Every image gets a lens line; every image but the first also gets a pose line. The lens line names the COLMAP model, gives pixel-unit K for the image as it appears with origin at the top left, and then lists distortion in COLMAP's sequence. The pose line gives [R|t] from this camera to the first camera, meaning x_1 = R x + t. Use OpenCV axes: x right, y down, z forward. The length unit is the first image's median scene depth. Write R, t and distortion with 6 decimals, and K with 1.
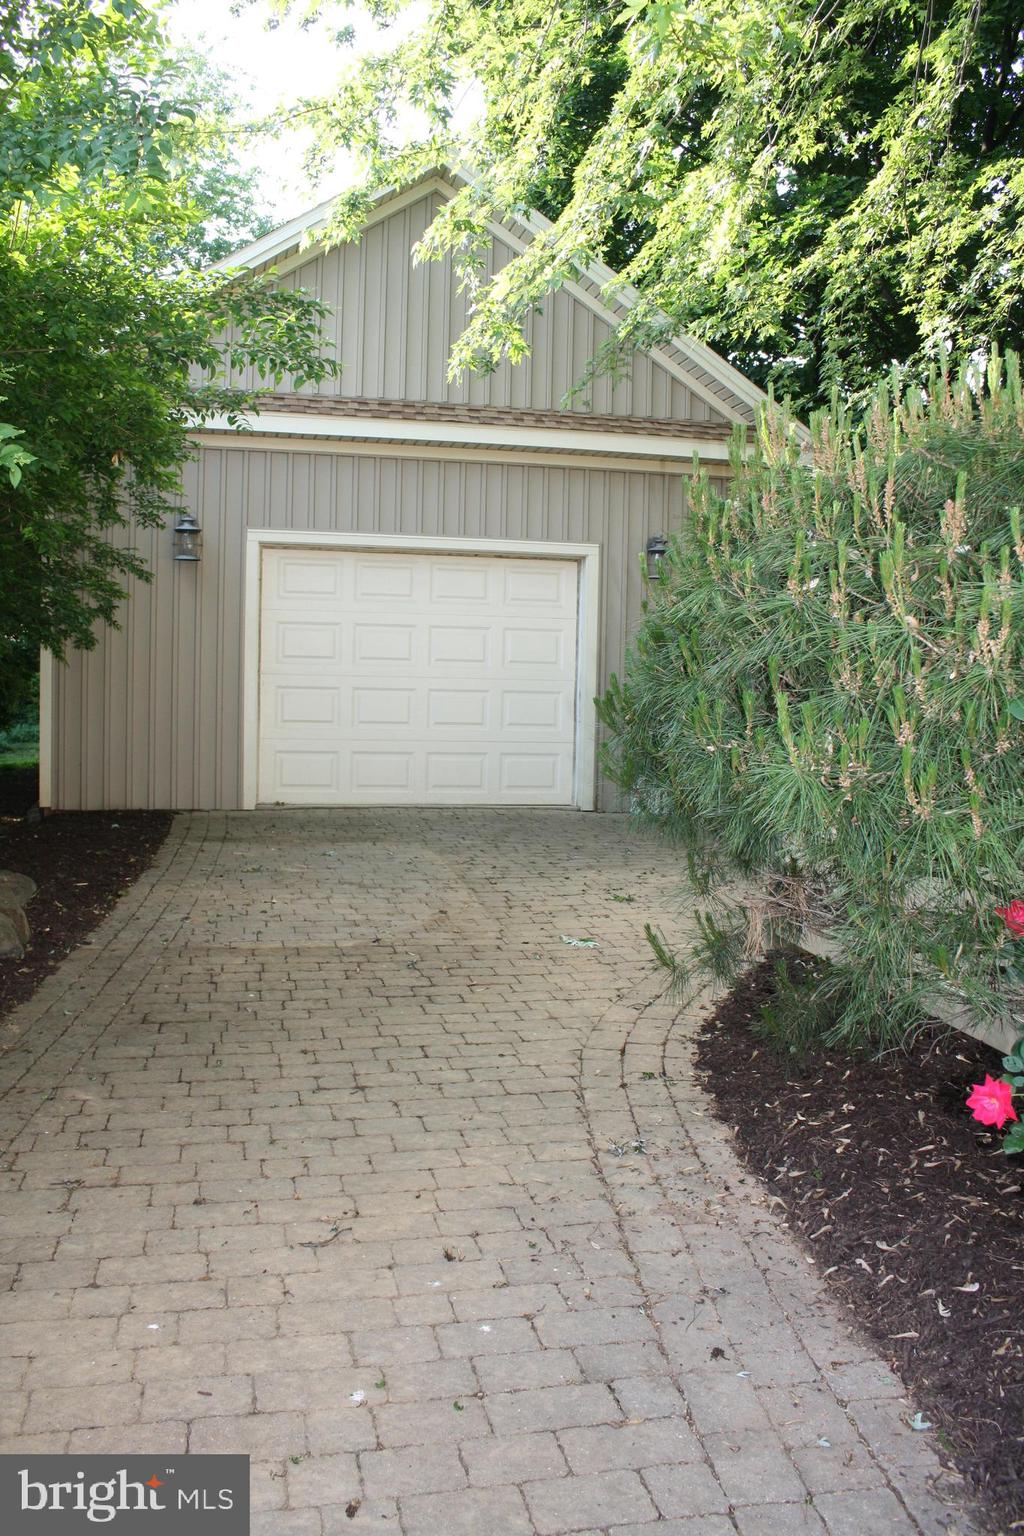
lens RADIAL K [[1286.0, 0, 512.0], [0, 1286.0, 768.0], [0, 0, 1]] dist [-0.166495, 0.148444]
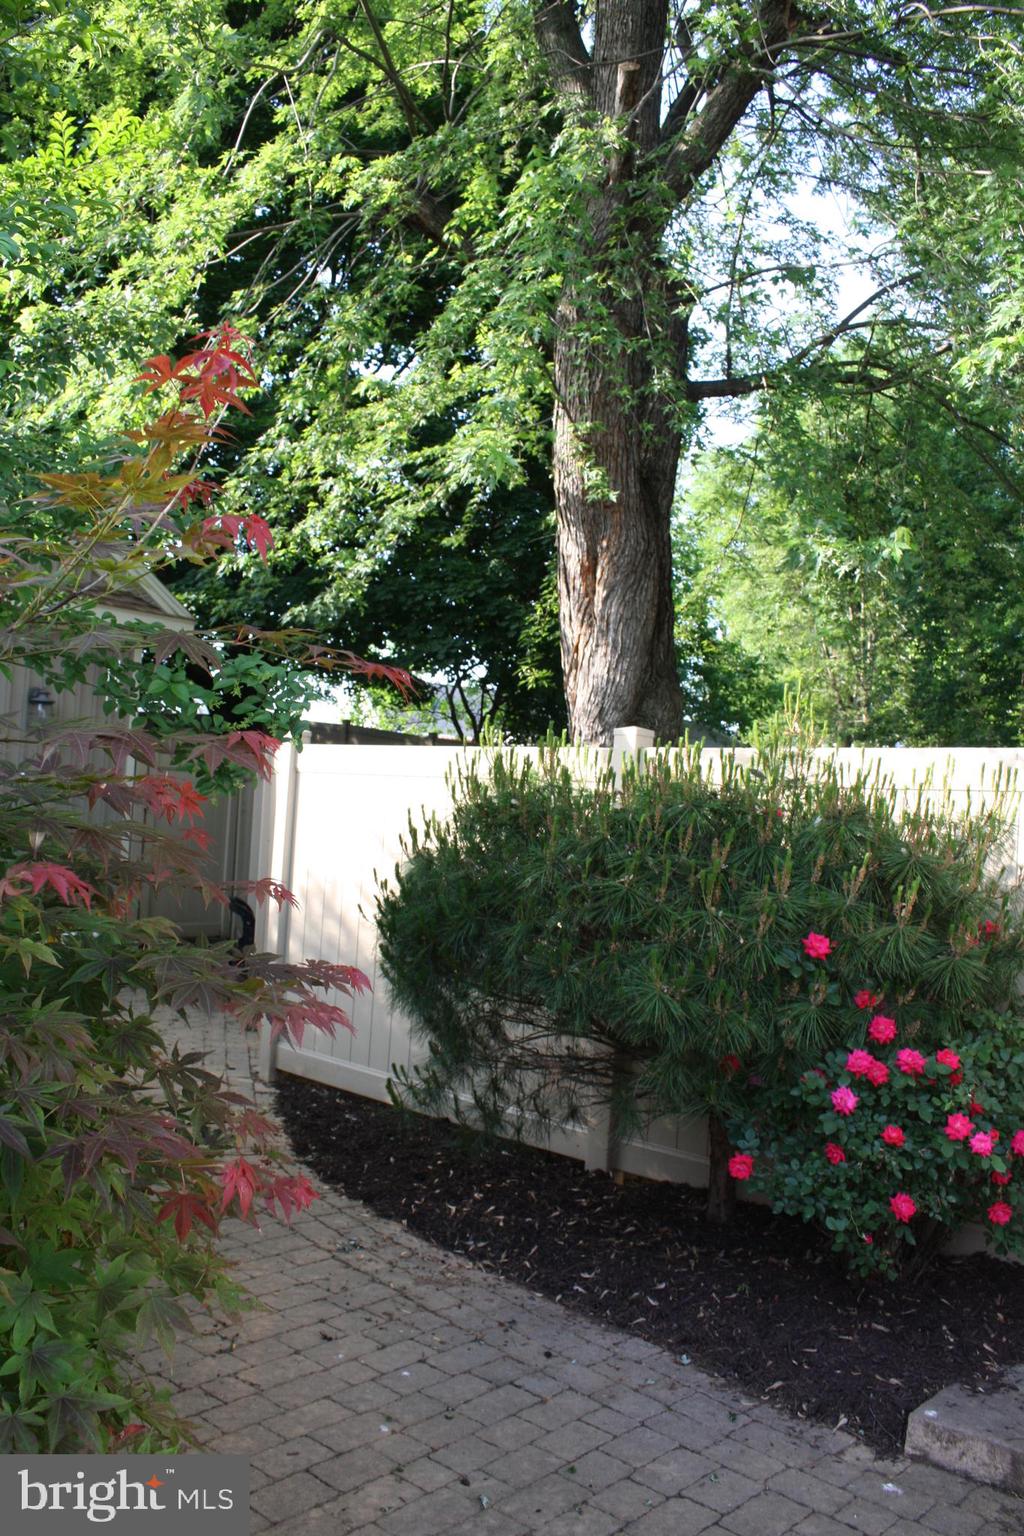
lens RADIAL K [[1286.0, 0, 512.0], [0, 1286.0, 768.0], [0, 0, 1]] dist [-0.166495, 0.148444]
pose [[0.806993, 0.054762, 0.588016, -0.633214], [-0.003458, 0.996112, -0.088023, -0.089620], [-0.590551, 0.069000, 0.804045, -0.203294]]
